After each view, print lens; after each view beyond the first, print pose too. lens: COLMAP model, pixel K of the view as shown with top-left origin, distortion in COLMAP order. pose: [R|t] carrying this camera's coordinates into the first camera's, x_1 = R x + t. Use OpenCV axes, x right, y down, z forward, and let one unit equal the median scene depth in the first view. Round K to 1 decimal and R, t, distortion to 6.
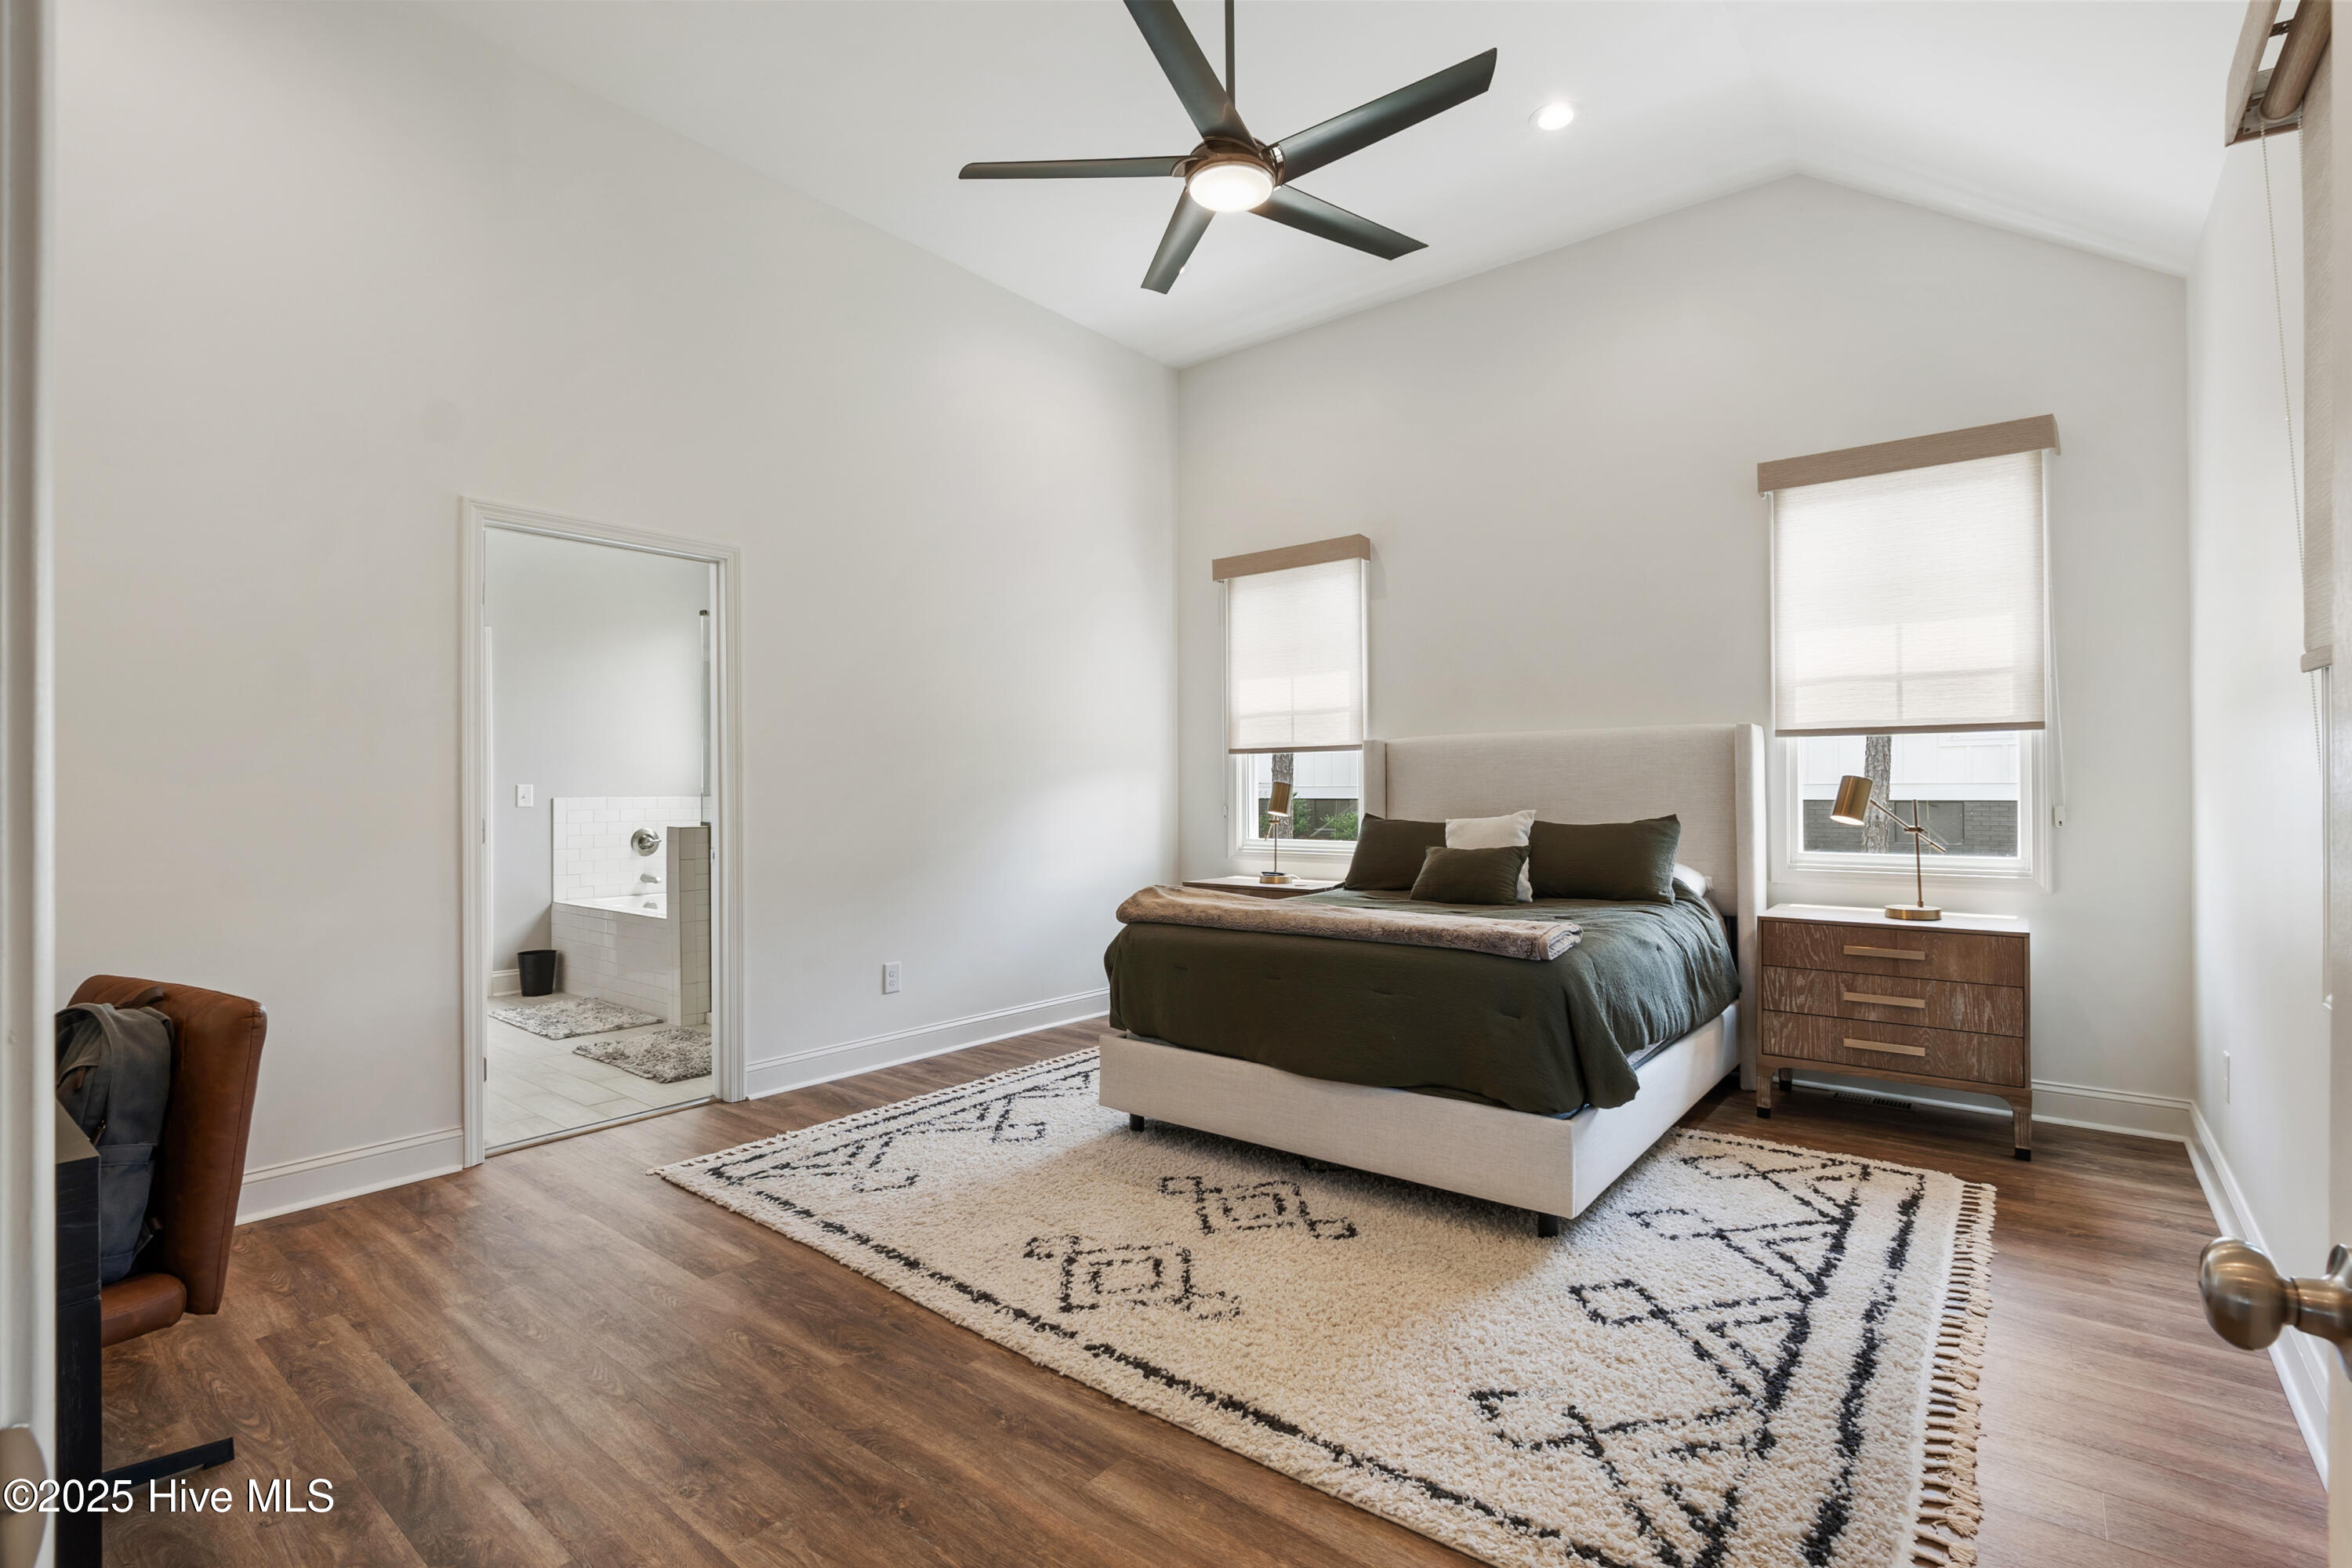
lens RADIAL K [[1077.2, 0, 1167.9], [0, 1077.2, 780.7], [0, 0, 1]] dist [-0.008321, 0.002044]
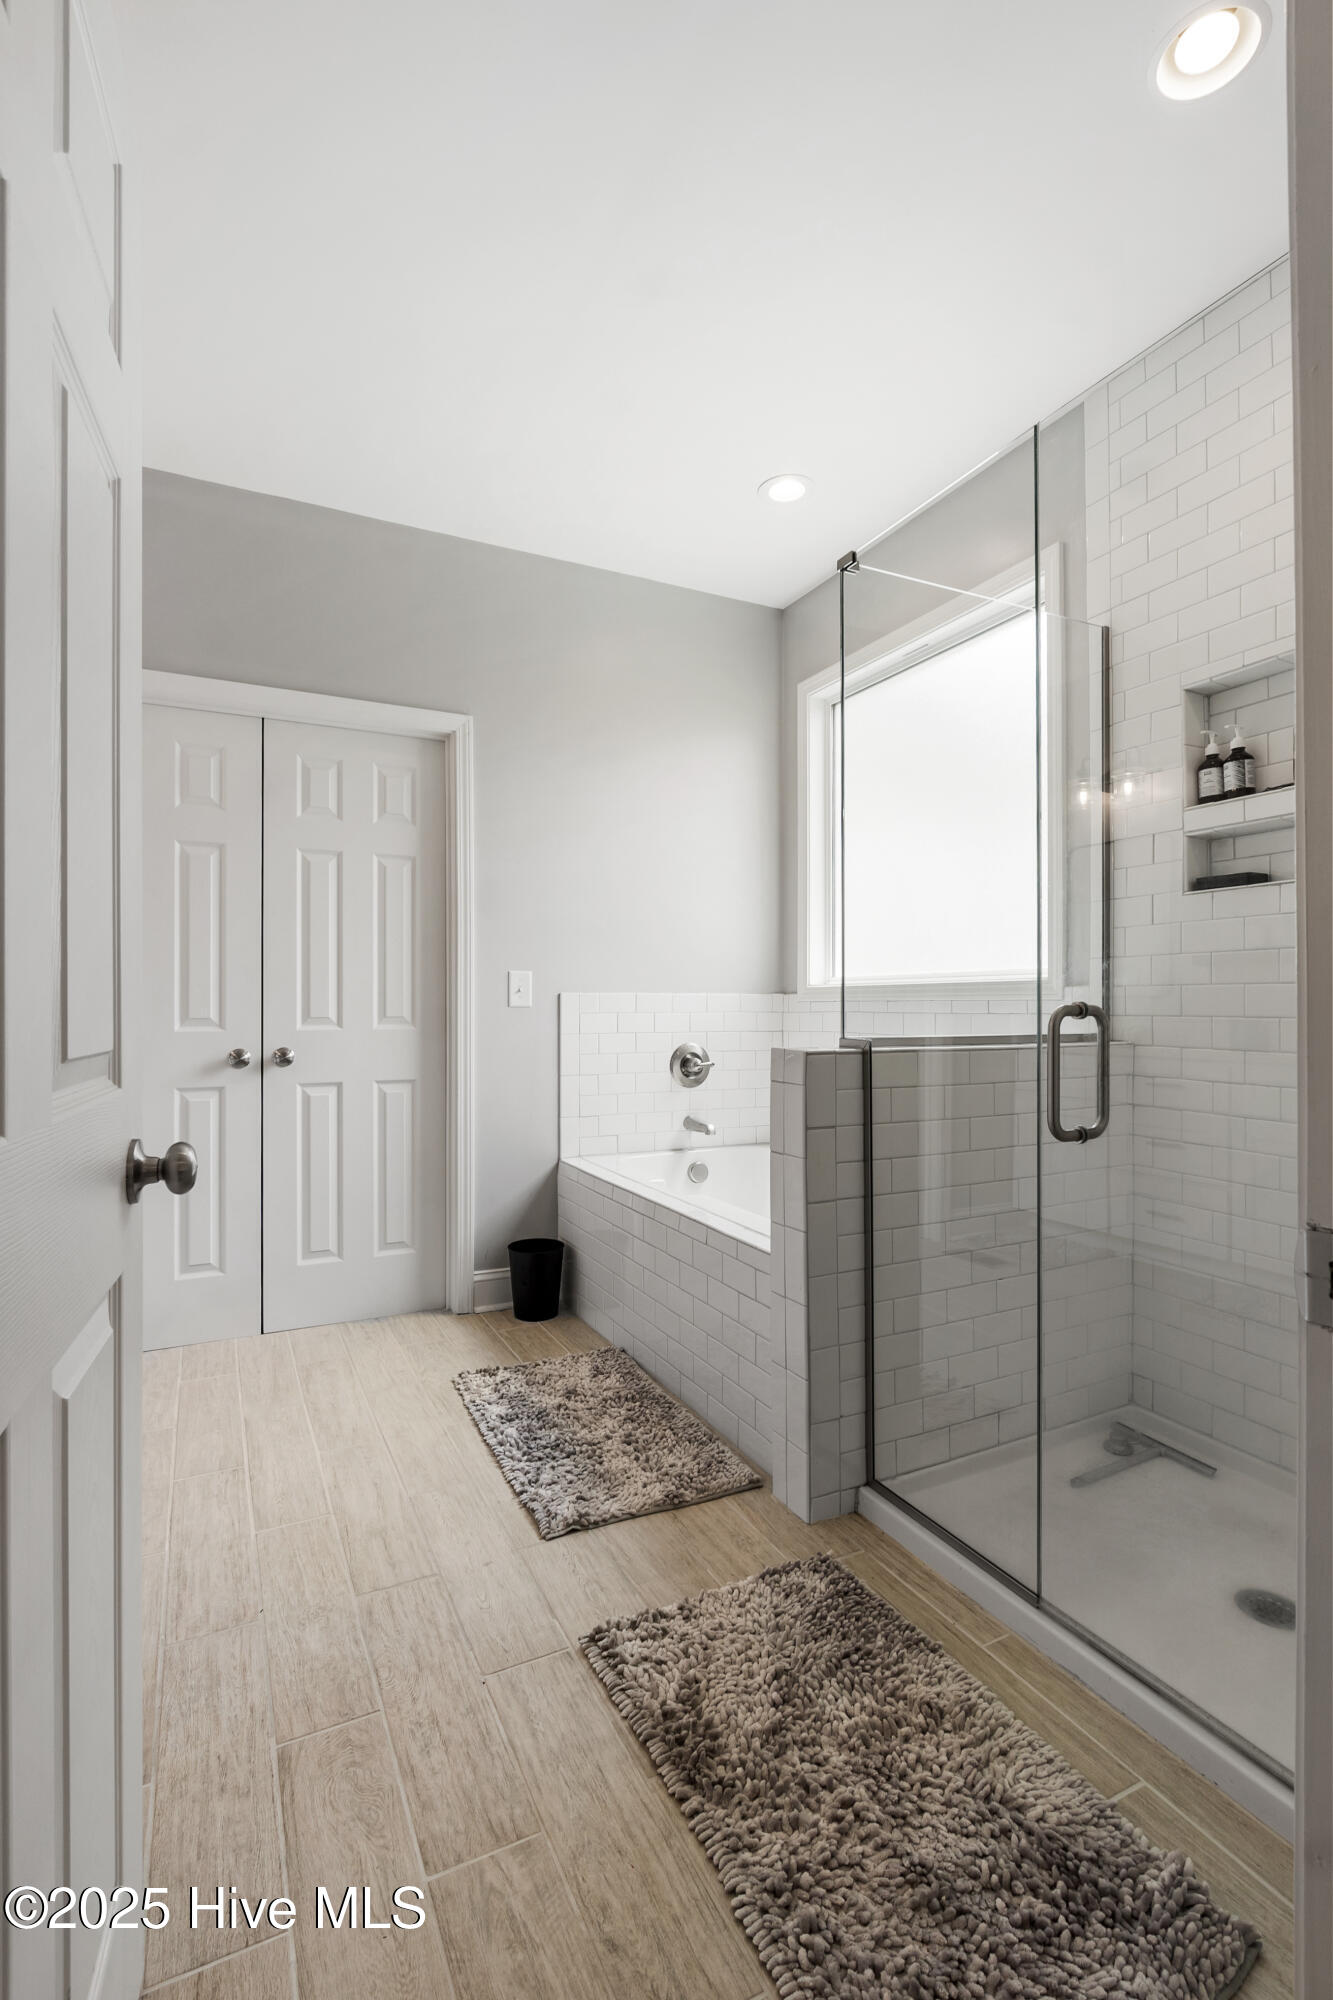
lens RADIAL K [[915.9, 0, 662.8], [0, 915.9, 996.9], [0, 0, 1]] dist [-0.008321, 0.002044]
pose [[0.910054, 0.004884, -0.414462, -0.310452], [-0.002822, 0.999980, 0.005587, 0.015947], [0.414481, -0.003915, 0.910050, 0.563094]]
